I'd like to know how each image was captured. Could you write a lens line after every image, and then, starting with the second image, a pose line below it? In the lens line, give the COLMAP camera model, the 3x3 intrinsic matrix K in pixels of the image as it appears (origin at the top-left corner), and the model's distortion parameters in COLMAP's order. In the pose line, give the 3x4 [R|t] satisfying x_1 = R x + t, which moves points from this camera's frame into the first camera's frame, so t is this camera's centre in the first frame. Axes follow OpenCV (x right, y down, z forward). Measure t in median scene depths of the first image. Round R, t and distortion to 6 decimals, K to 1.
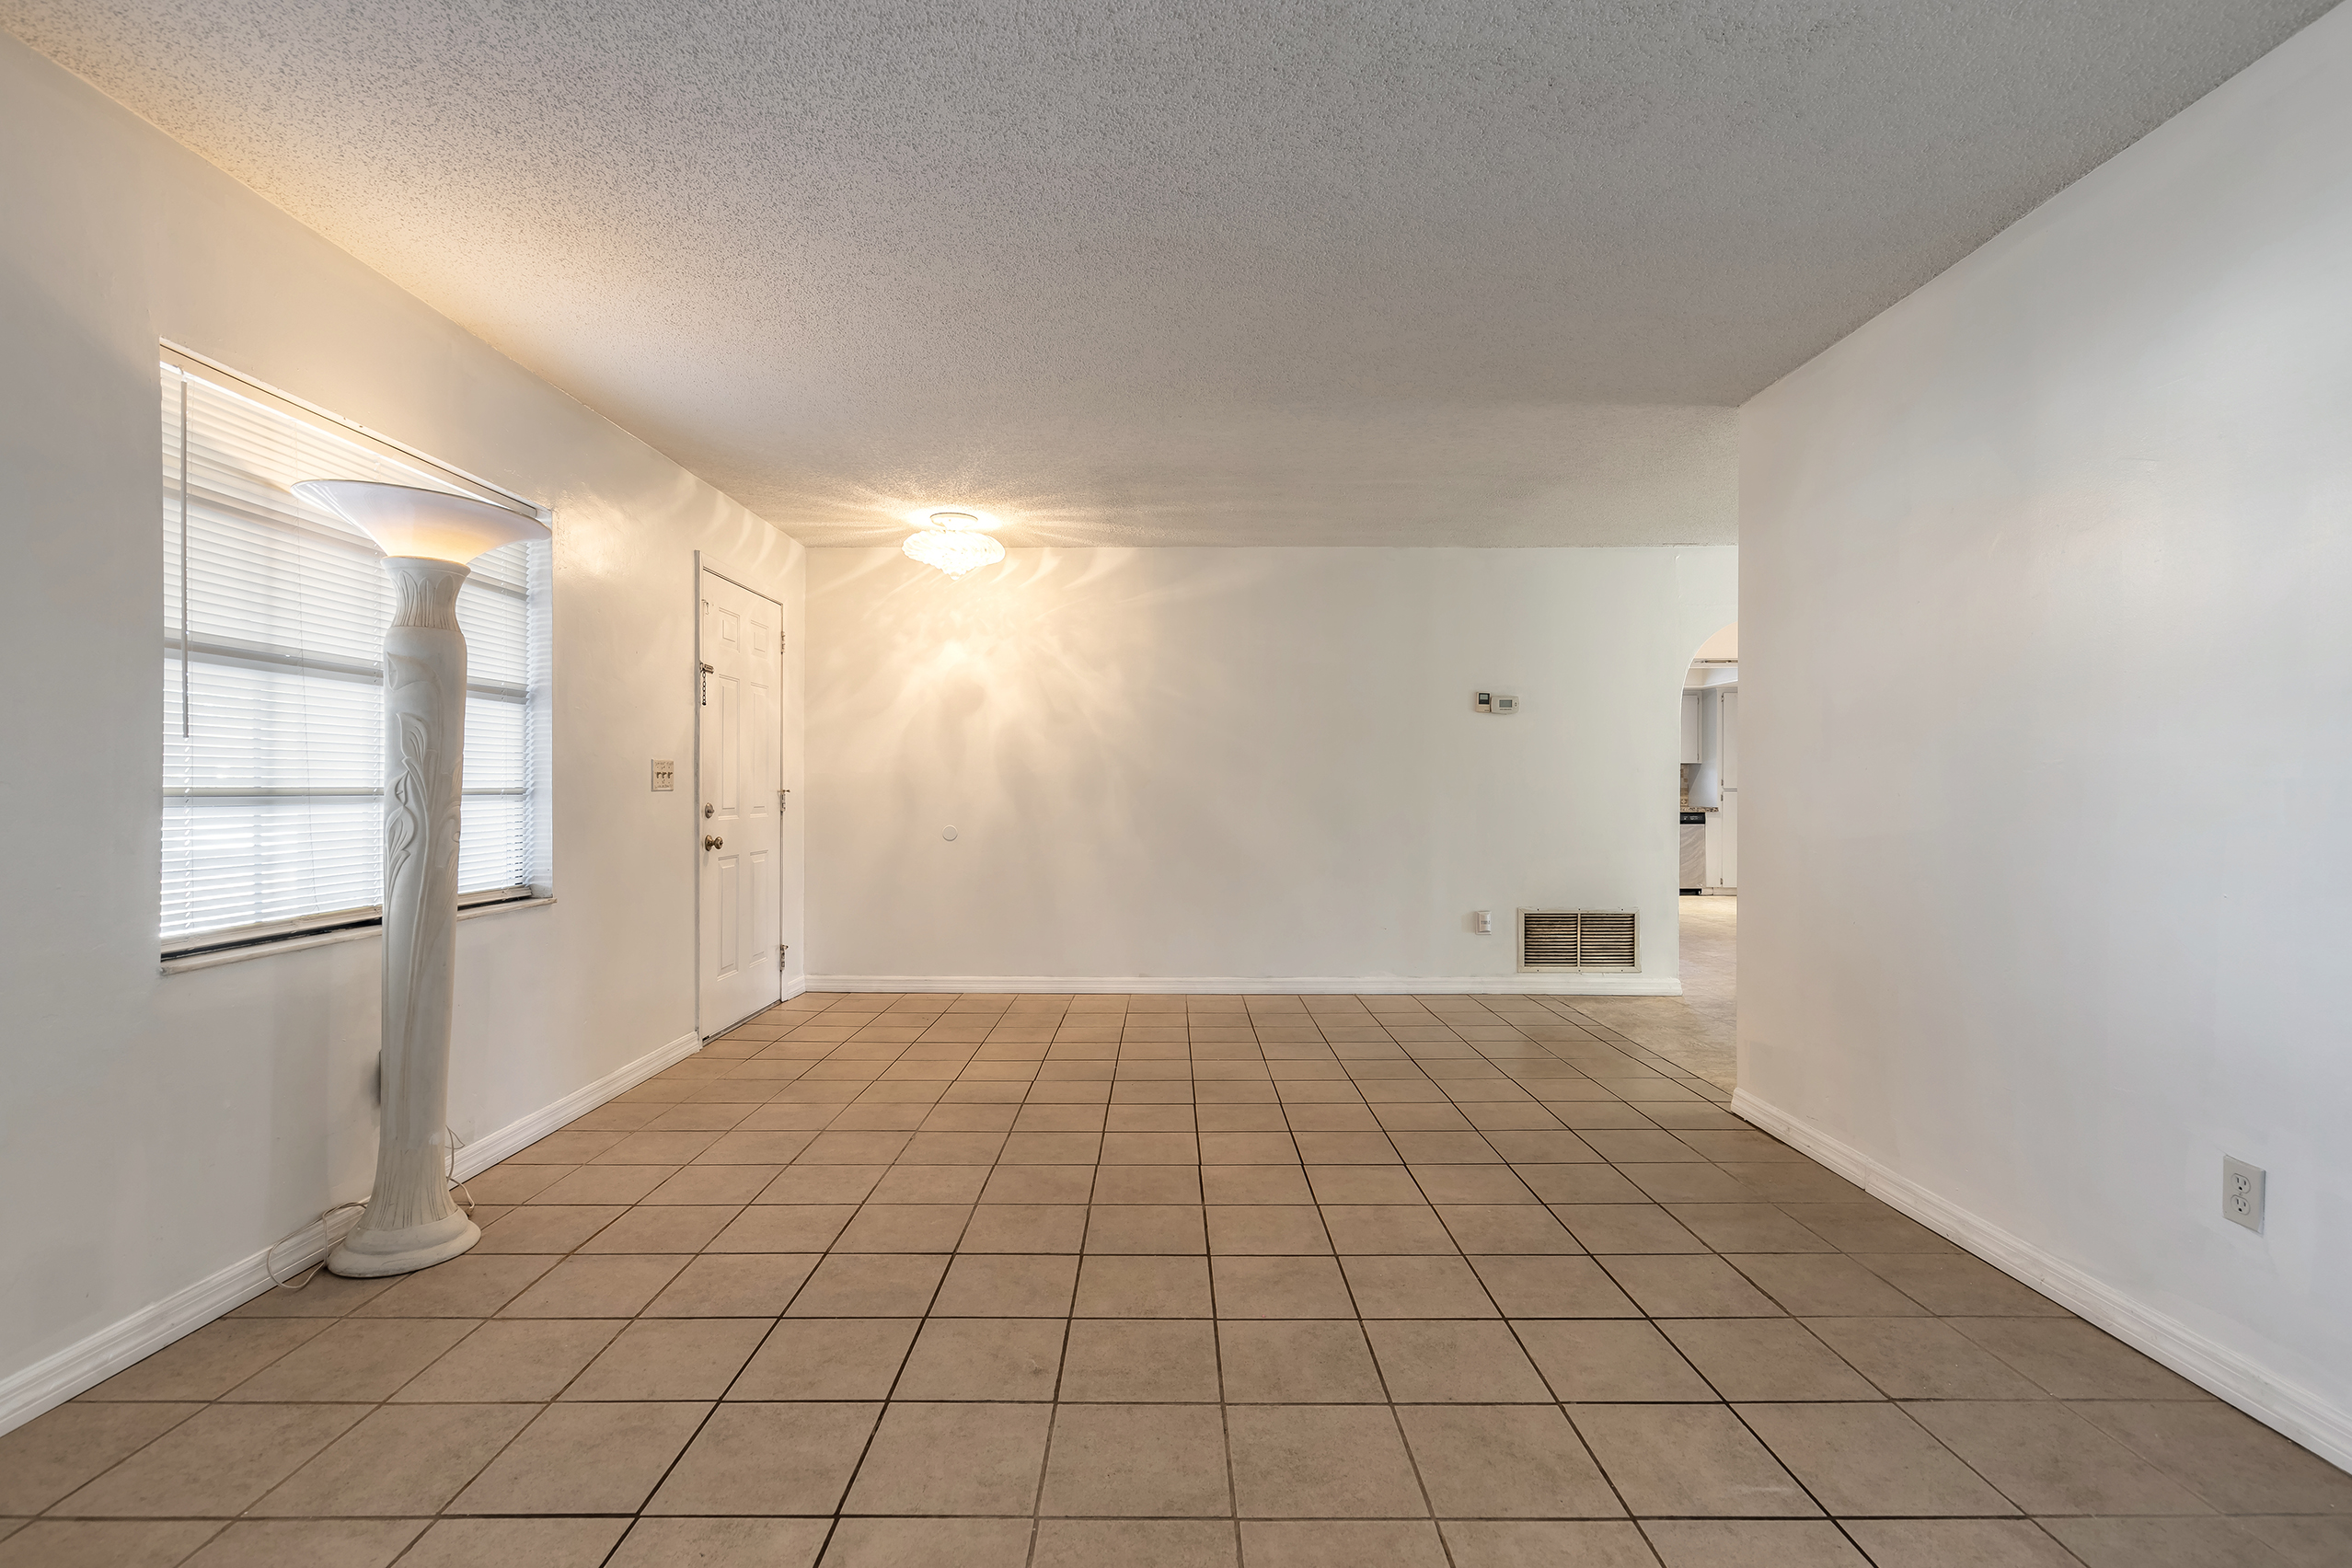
lens RADIAL K [[1074.7, 0, 1170.2], [0, 1074.7, 790.0], [0, 0, 1]] dist [0.009286, -0.001400]
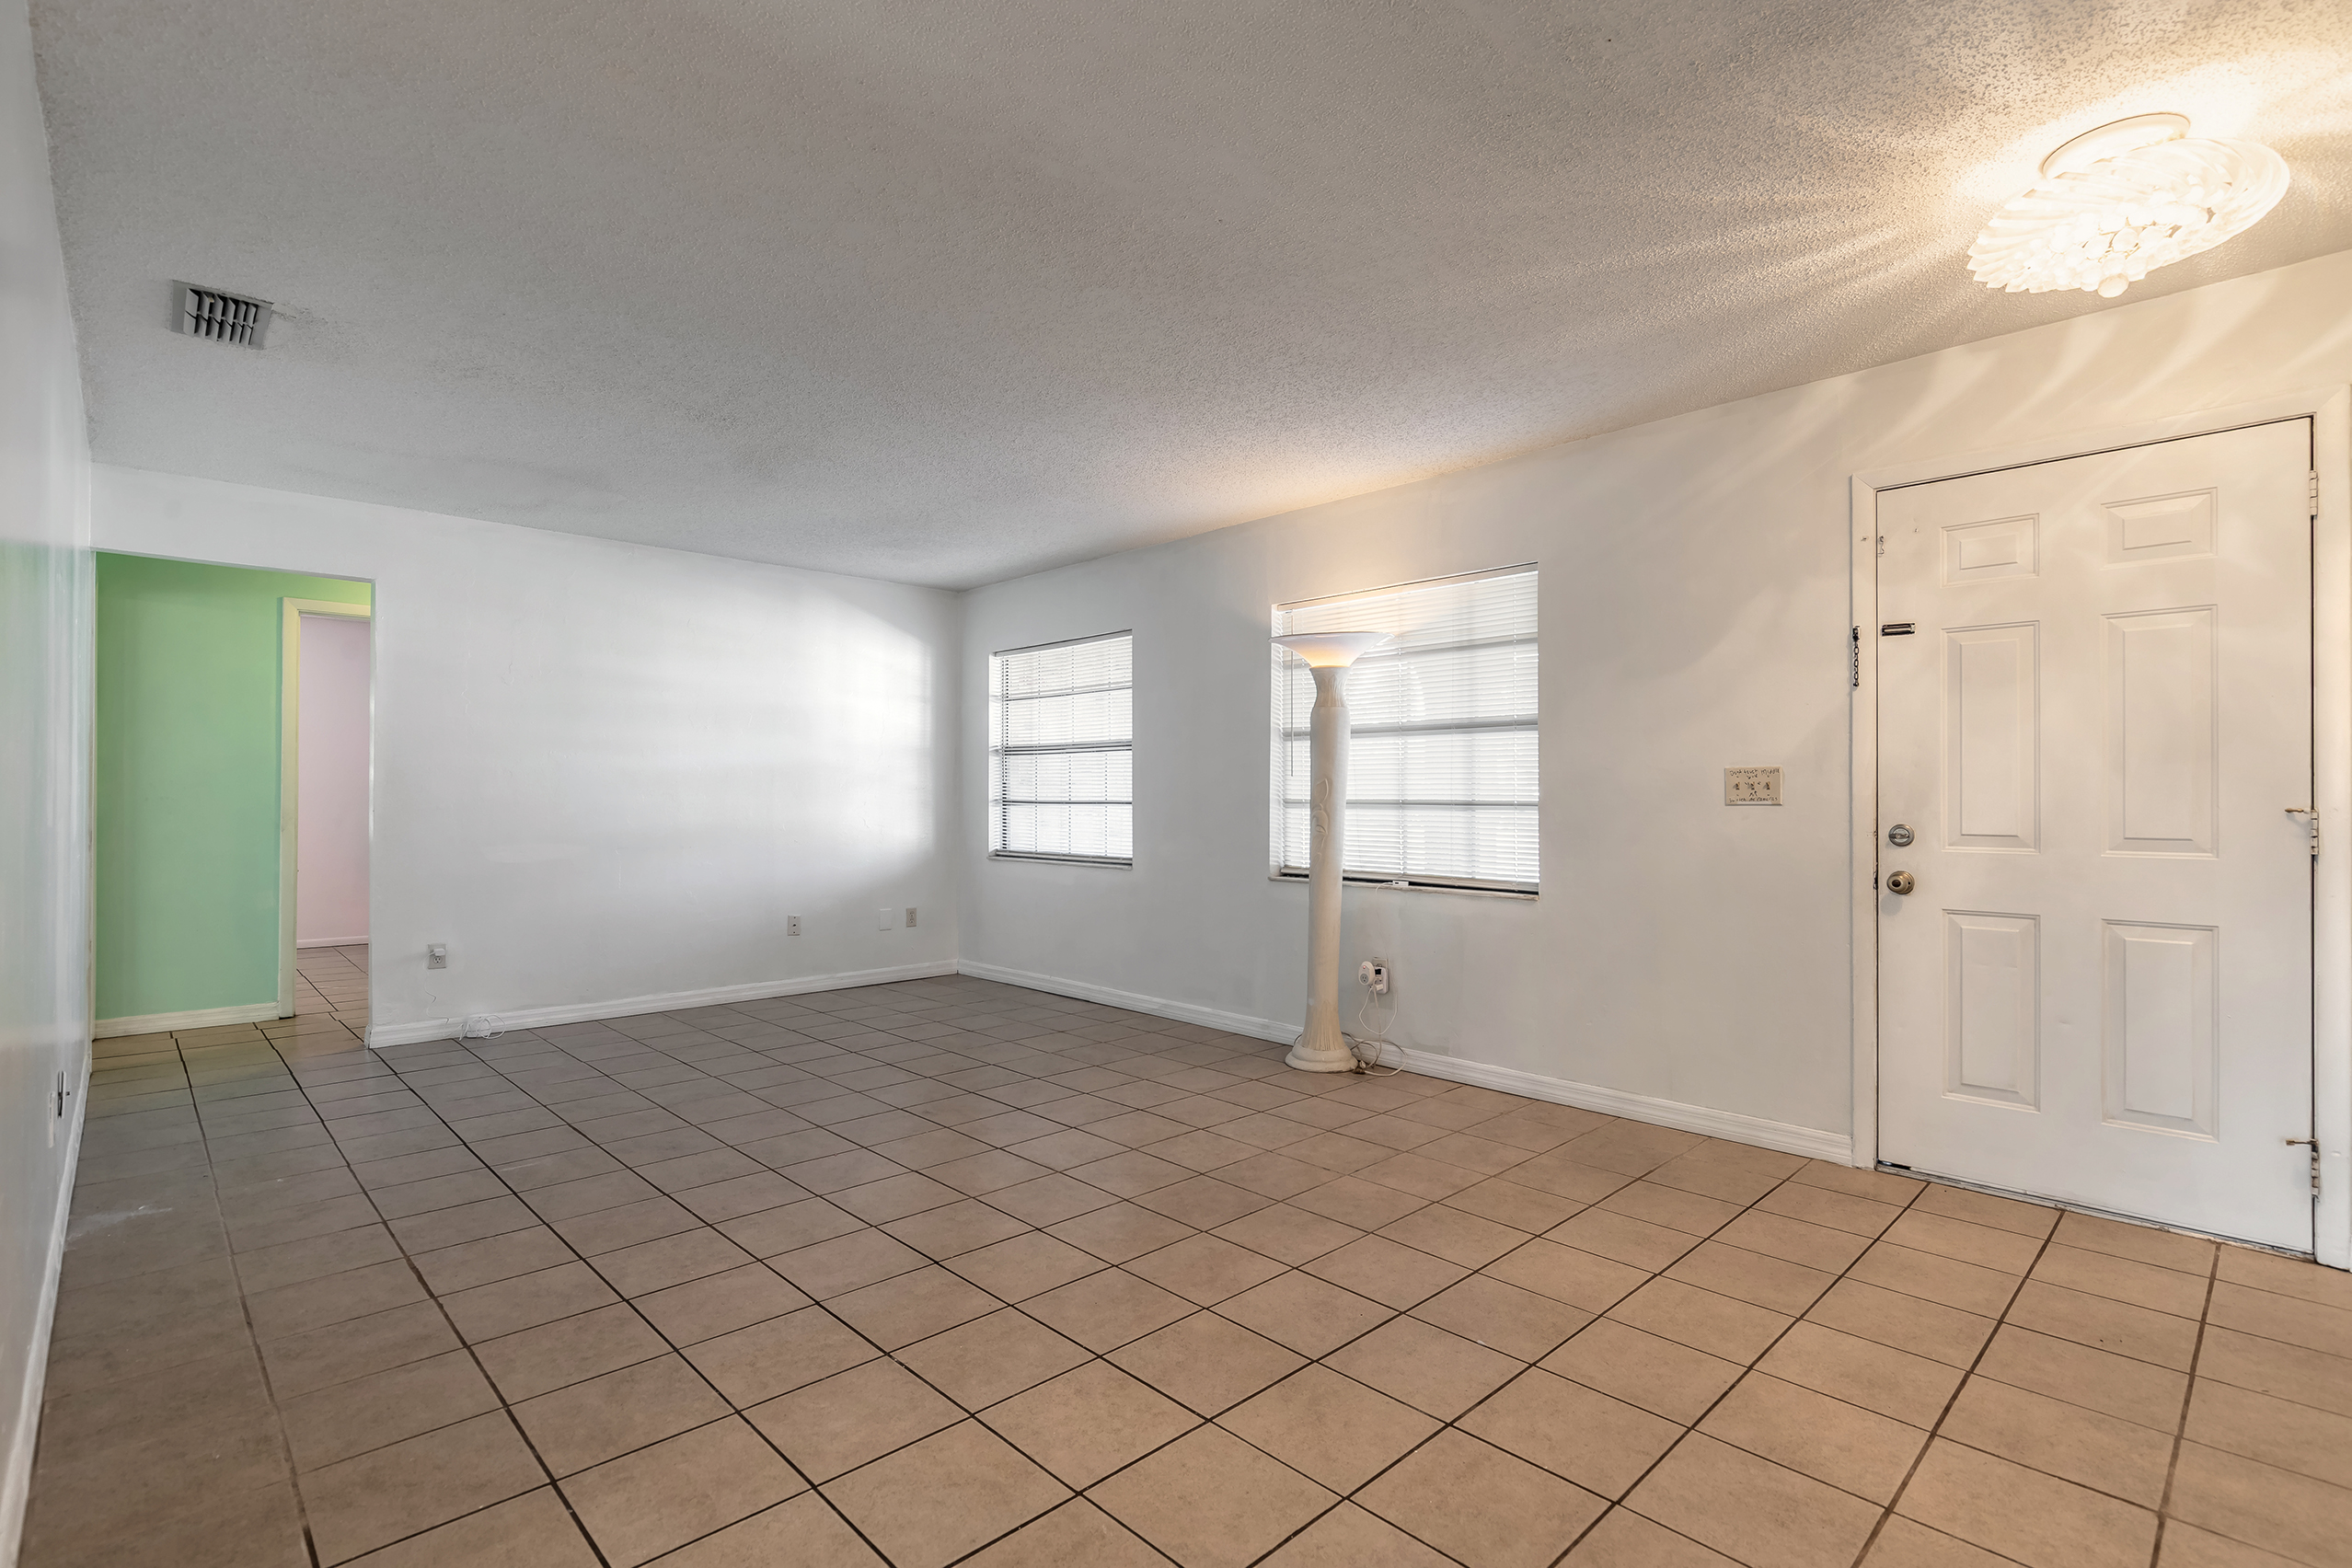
lens RADIAL K [[1097.5, 0, 1173.4], [0, 1097.5, 794.2], [0, 0, 1]] dist [-0.000639, -0.001892]
pose [[-0.721309, -0.005220, -0.692594, 0.608625], [-0.004536, 0.999986, -0.002813, -0.005011], [0.692599, 0.001113, -0.721322, 1.837296]]
